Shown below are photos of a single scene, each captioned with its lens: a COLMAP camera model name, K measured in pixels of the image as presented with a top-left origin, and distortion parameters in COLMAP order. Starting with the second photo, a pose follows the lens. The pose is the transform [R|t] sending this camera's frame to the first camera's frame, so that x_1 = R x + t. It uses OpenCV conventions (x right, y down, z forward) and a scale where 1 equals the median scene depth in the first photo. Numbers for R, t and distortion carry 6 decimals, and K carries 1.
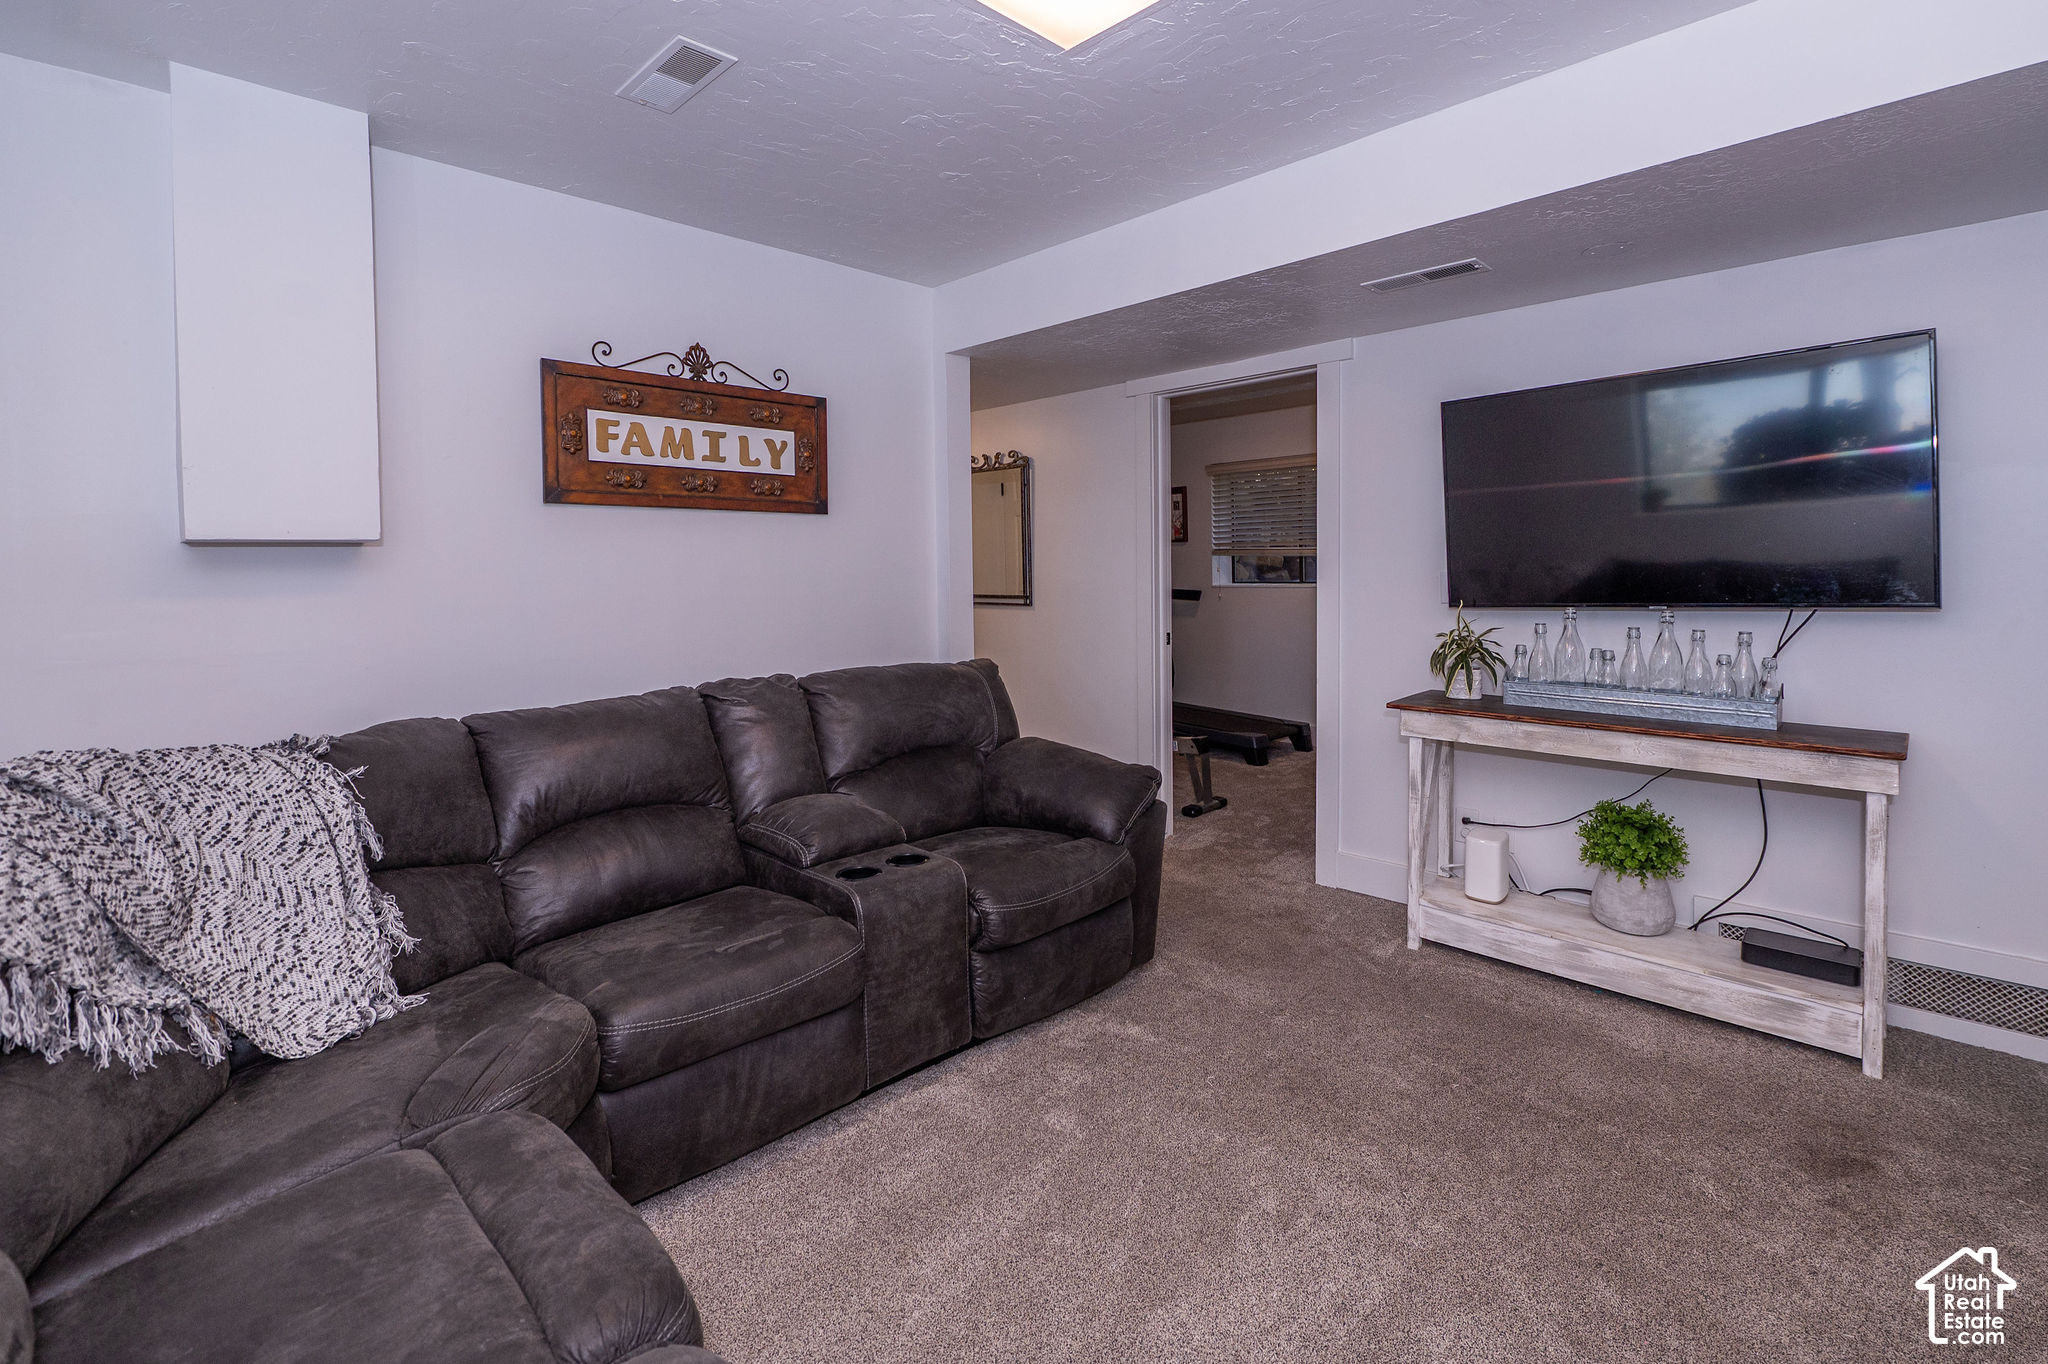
lens RADIAL K [[814.7, 0, 1031.5], [0, 814.7, 674.1], [0, 0, 1]] dist [-0.009732, -0.000158]
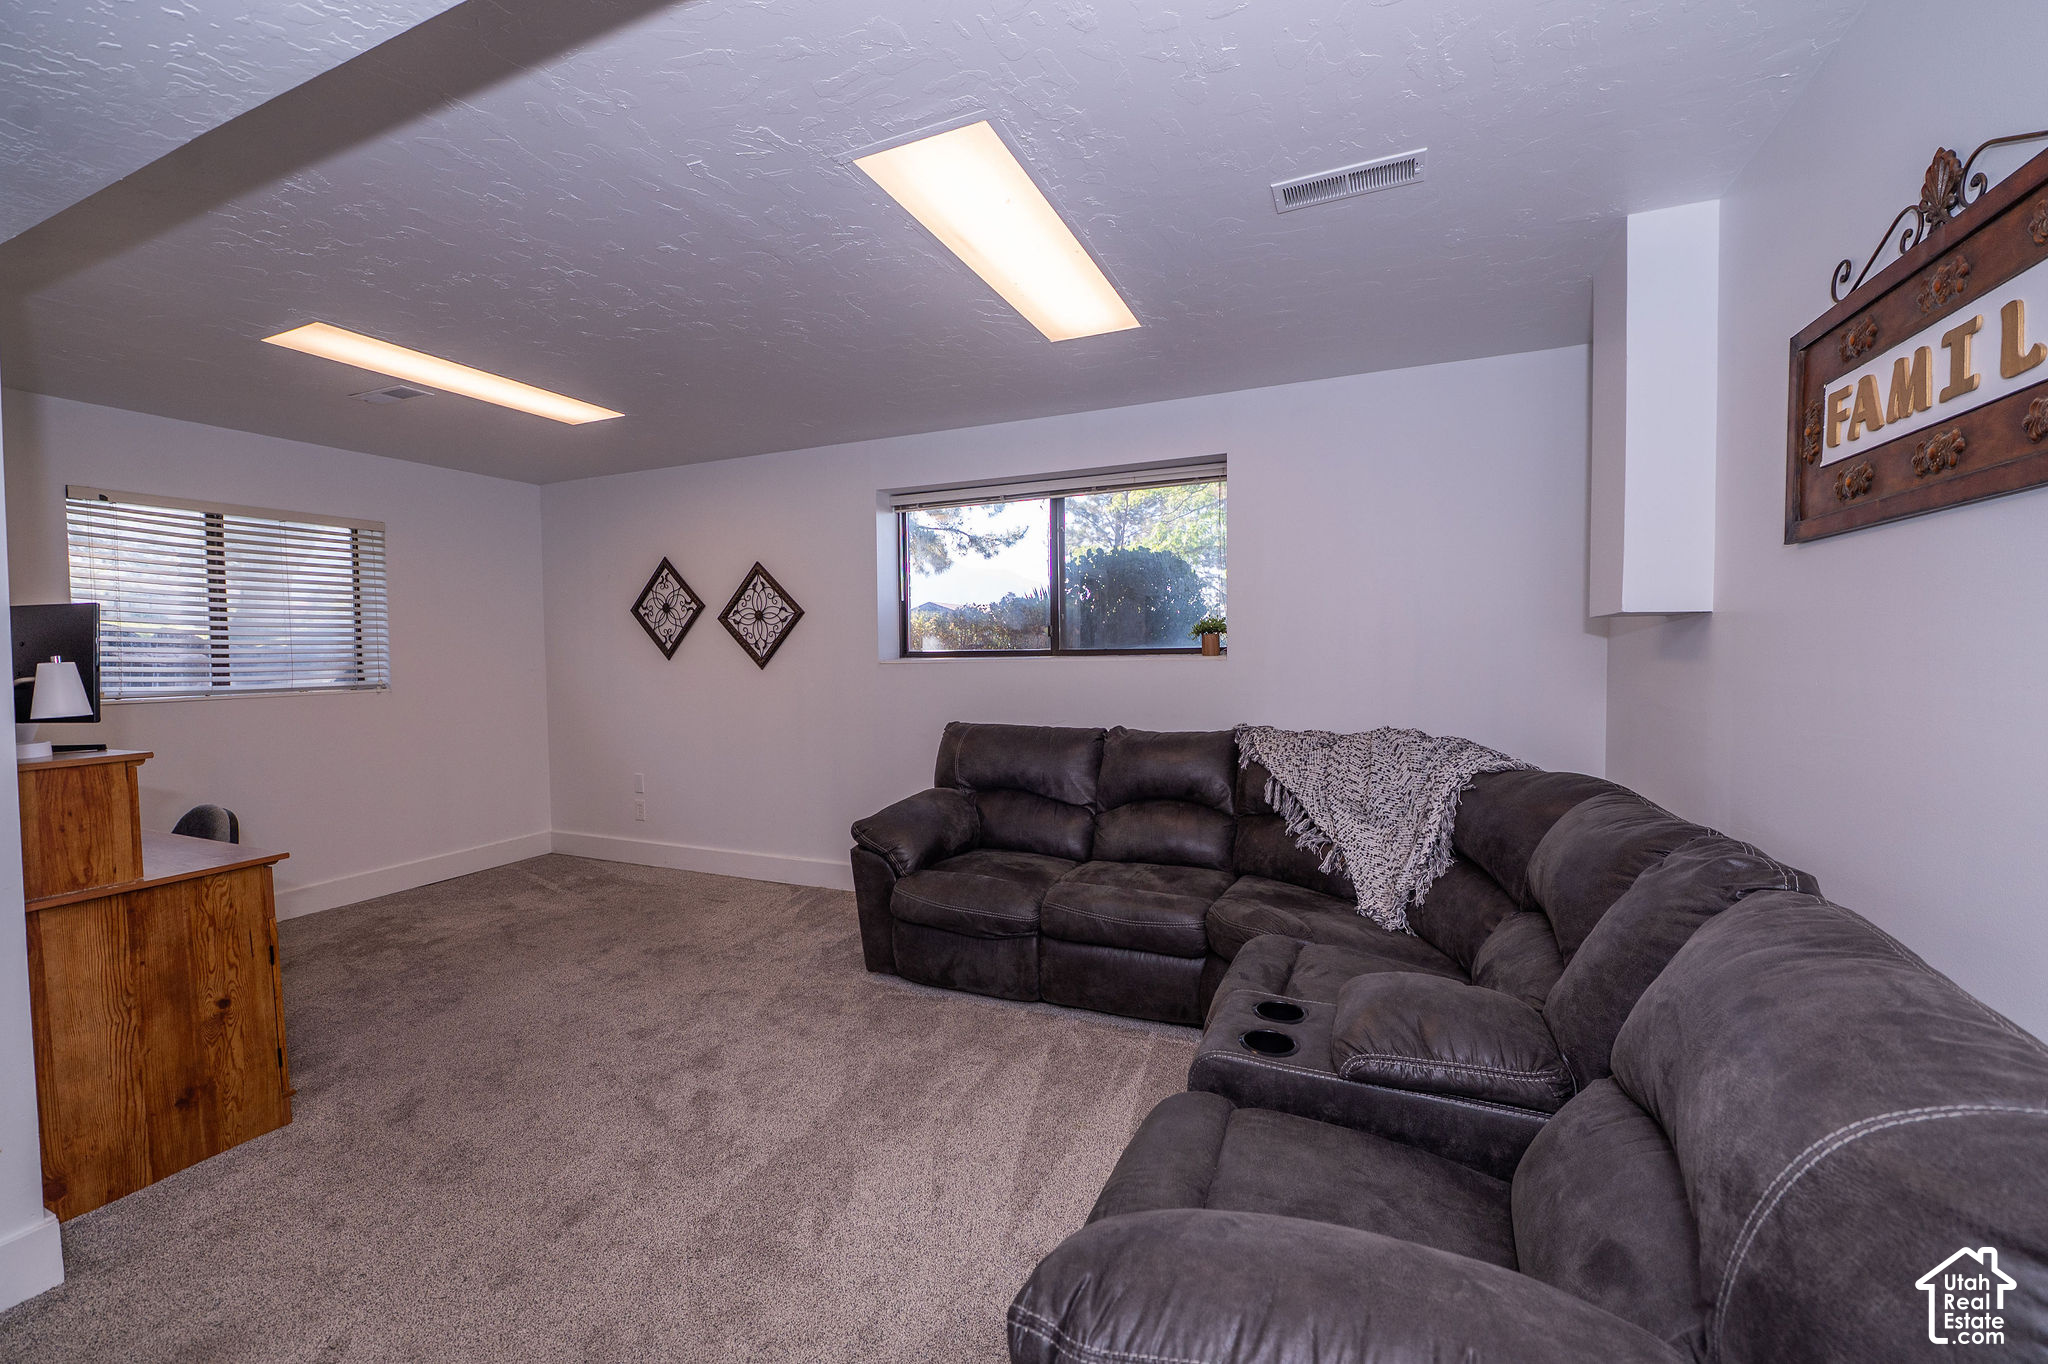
lens RADIAL K [[814.7, 0, 1031.5], [0, 814.7, 674.1], [0, 0, 1]] dist [-0.009732, -0.000158]
pose [[-0.907894, 0.034091, -0.417811, 0.295310], [-0.037266, 0.986178, 0.161443, -0.186869], [0.417540, 0.162144, -0.894075, 1.375459]]
